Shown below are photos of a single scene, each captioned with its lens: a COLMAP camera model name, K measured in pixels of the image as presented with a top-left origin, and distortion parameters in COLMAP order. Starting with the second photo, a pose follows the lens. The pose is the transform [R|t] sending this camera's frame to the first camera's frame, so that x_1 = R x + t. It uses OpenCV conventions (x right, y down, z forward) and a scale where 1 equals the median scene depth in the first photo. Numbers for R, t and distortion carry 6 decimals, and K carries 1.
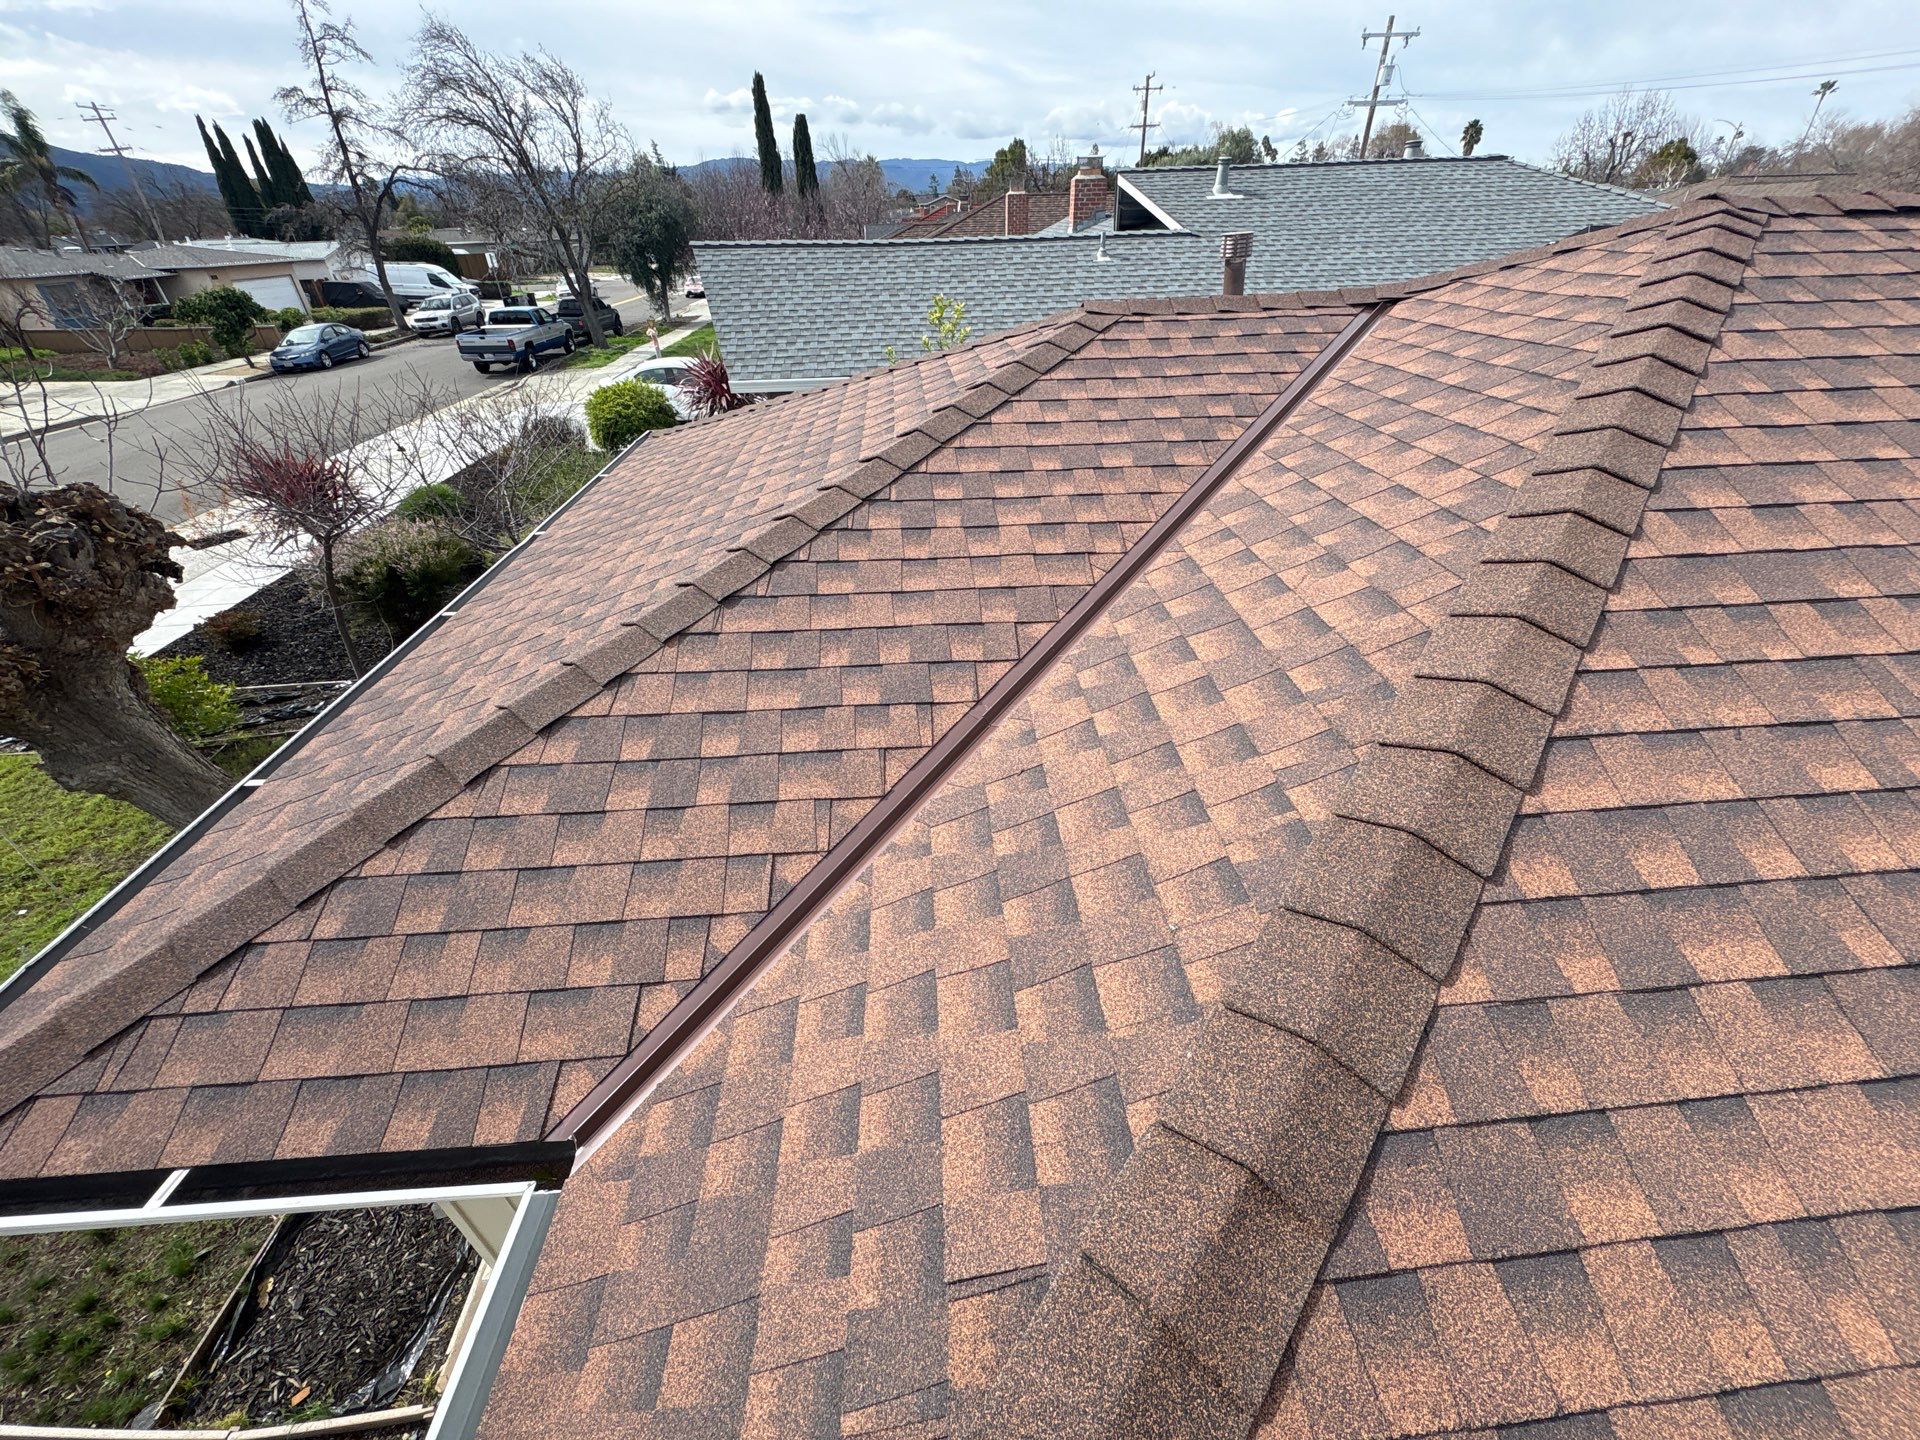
lens RADIAL K [[763.7, 0, 960.7], [0, 763.7, 720.4], [0, 0, 1]] dist [-0.000058, -0.000186]
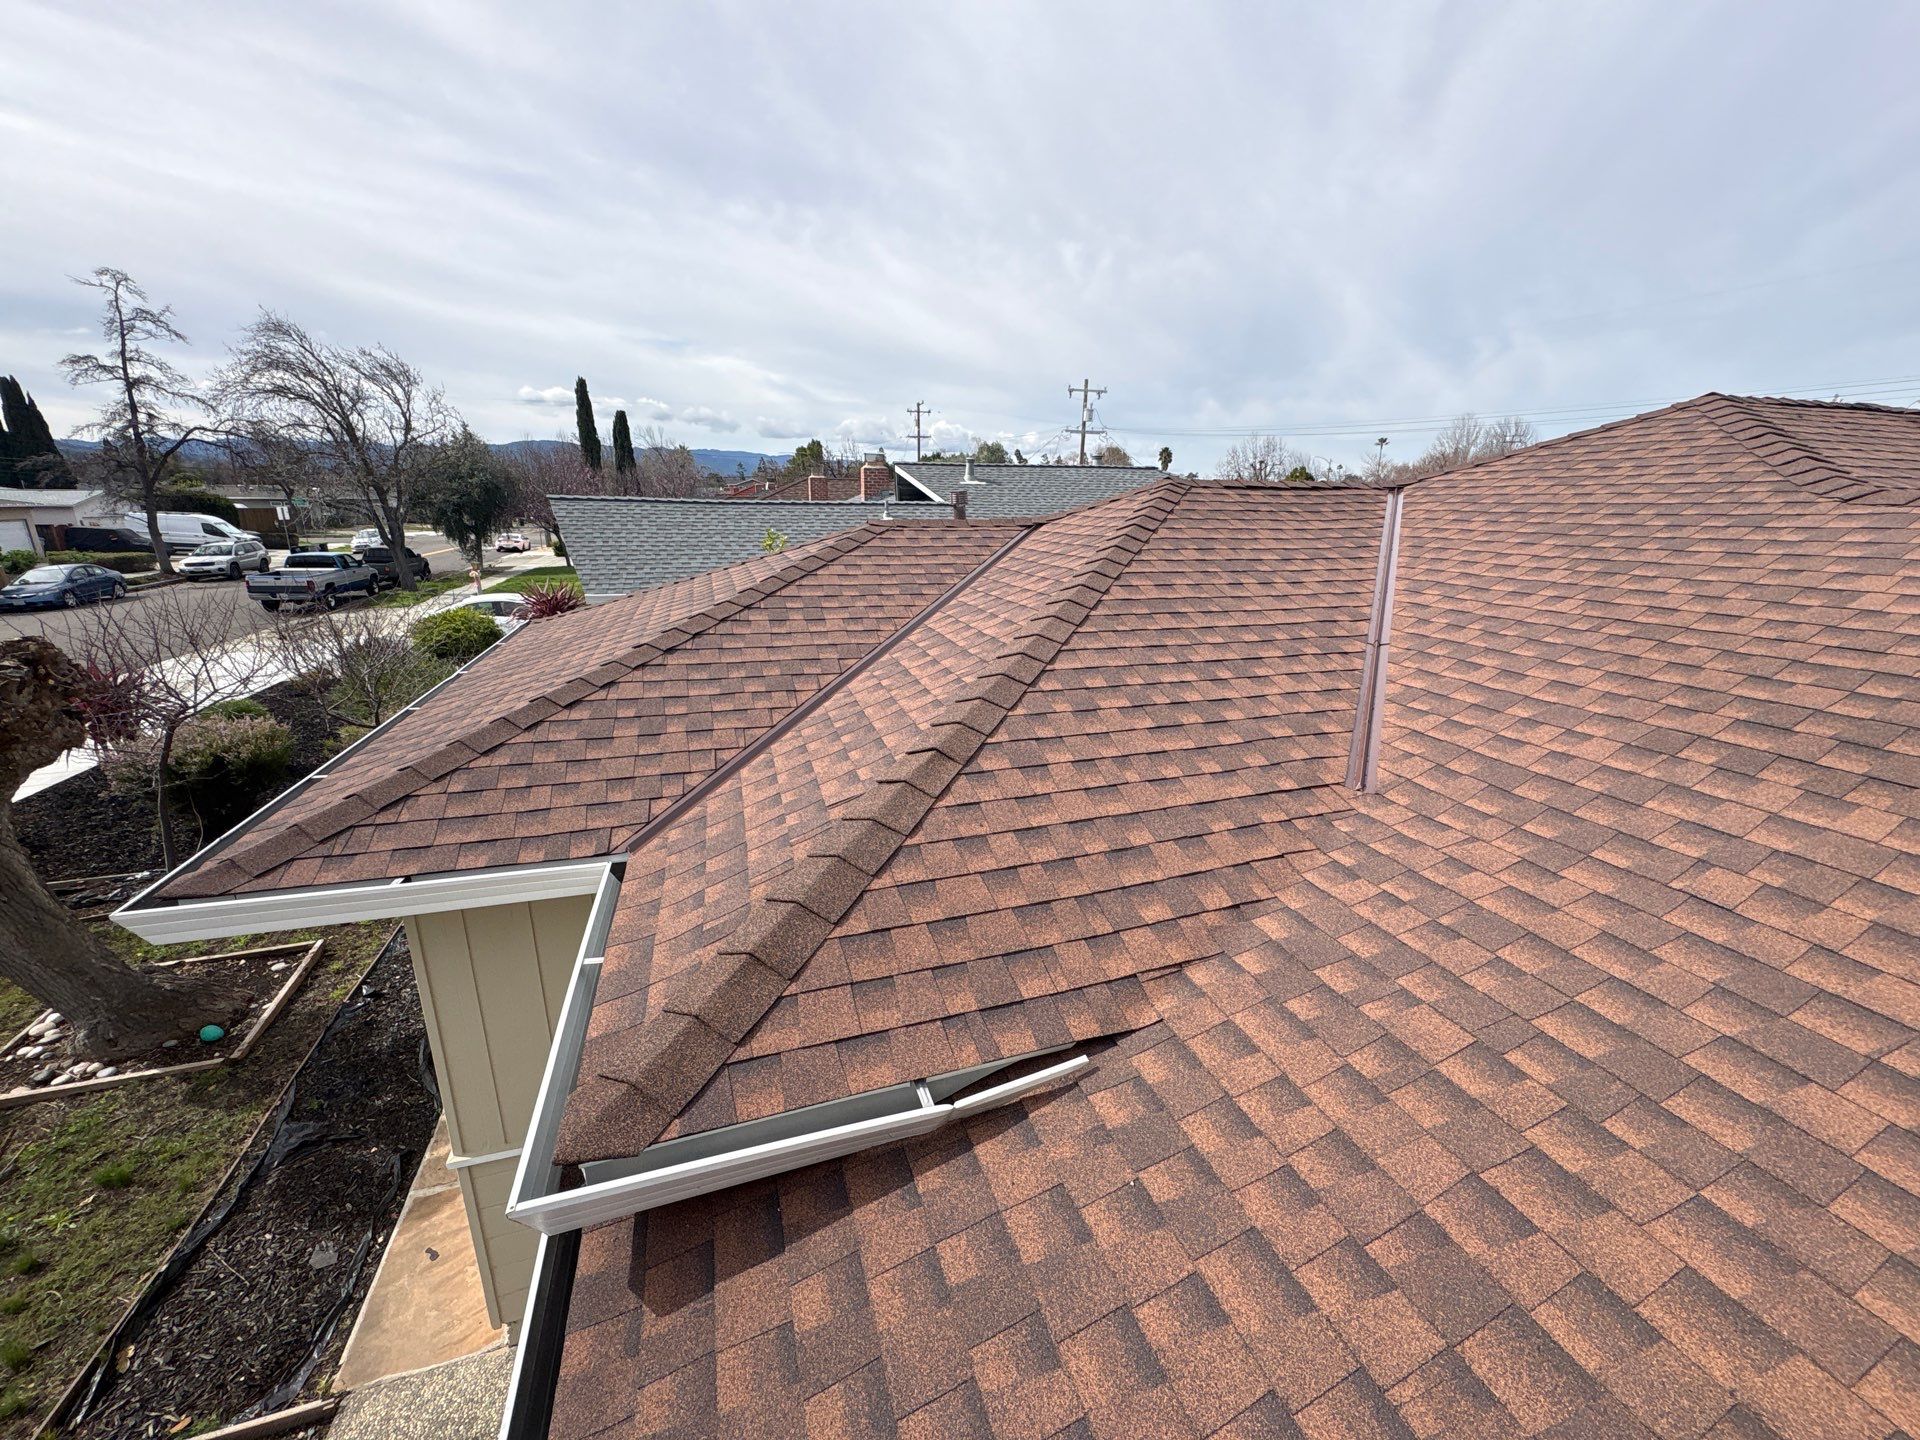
lens RADIAL K [[763.5, 0, 961.2], [0, 763.5, 721.7], [0, 0, 1]] dist [-0.000346, 0.000031]
pose [[0.970485, -0.031507, 0.239095, -0.072438], [0.100917, 0.953506, -0.283975, 0.486133], [-0.219032, 0.299722, 0.928543, -0.614316]]
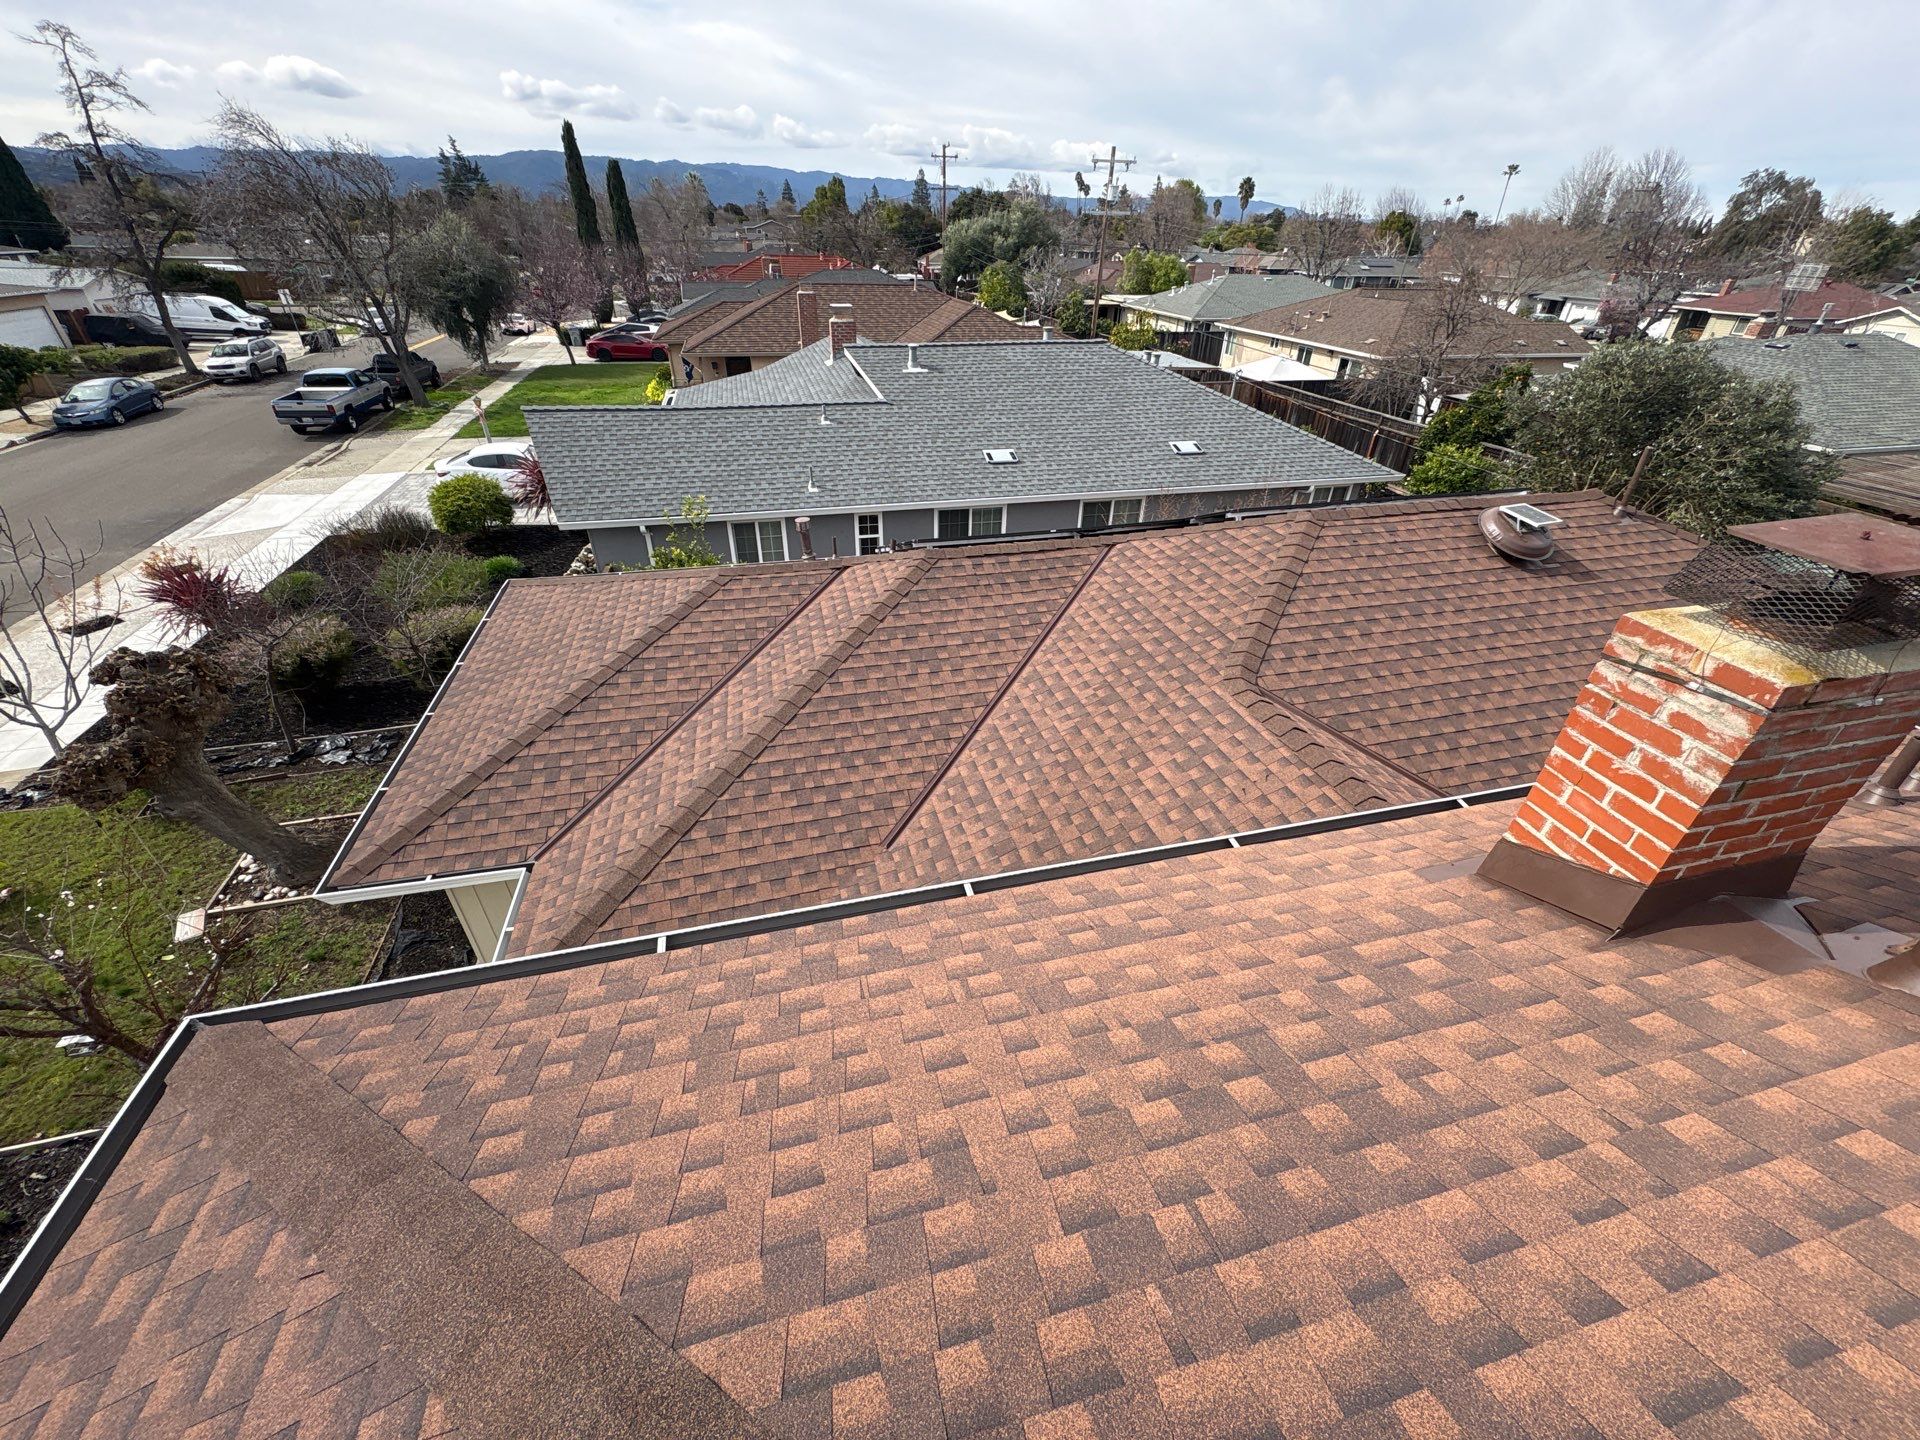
lens RADIAL K [[763.5, 0, 961.2], [0, 763.5, 721.7], [0, 0, 1]] dist [-0.000346, 0.000031]
pose [[0.982676, -0.059179, 0.175632, 0.593591], [0.061054, 0.998120, -0.005288, -0.016333], [-0.174989, 0.015919, 0.984442, -1.909156]]
